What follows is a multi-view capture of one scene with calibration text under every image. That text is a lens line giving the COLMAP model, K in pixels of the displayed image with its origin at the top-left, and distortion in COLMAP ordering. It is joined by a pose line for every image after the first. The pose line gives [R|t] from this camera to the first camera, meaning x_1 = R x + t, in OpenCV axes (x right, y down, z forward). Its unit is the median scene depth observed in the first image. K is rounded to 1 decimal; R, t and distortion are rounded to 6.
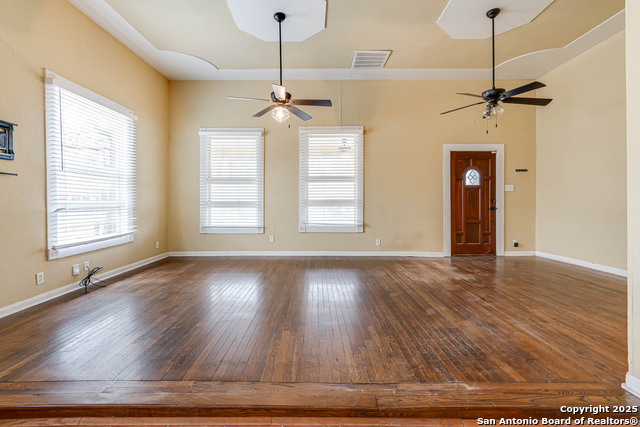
lens RADIAL K [[291.6, 0, 318.1], [0, 291.6, 209.9], [0, 0, 1]] dist [-0.017900, 0.006482]
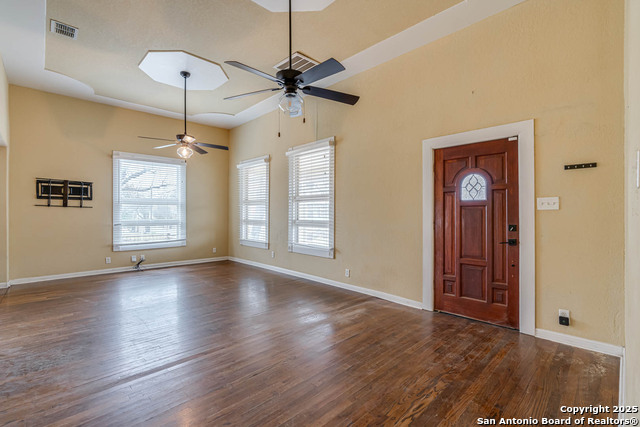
lens RADIAL K [[294.2, 0, 314.4], [0, 294.2, 217.7], [0, 0, 1]] dist [-0.002748, -0.000125]
pose [[0.683119, 0.013936, -0.730175, 0.753817], [-0.026400, 0.999636, -0.005621, -0.037944], [0.729830, 0.023116, 0.683238, 0.356950]]
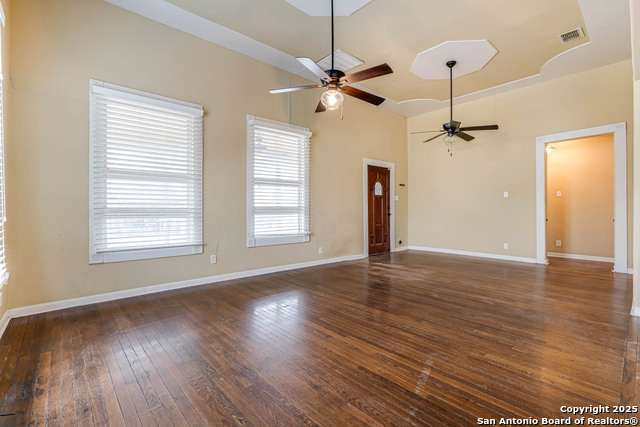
lens RADIAL K [[287.5, 0, 317.6], [0, 287.5, 220.6], [0, 0, 1]] dist [0.001157, 0.000511]
pose [[0.746871, -0.025614, 0.664475, -0.443062], [0.017070, 0.999667, 0.019348, -0.007811], [-0.664749, -0.003108, 0.747060, 0.285808]]
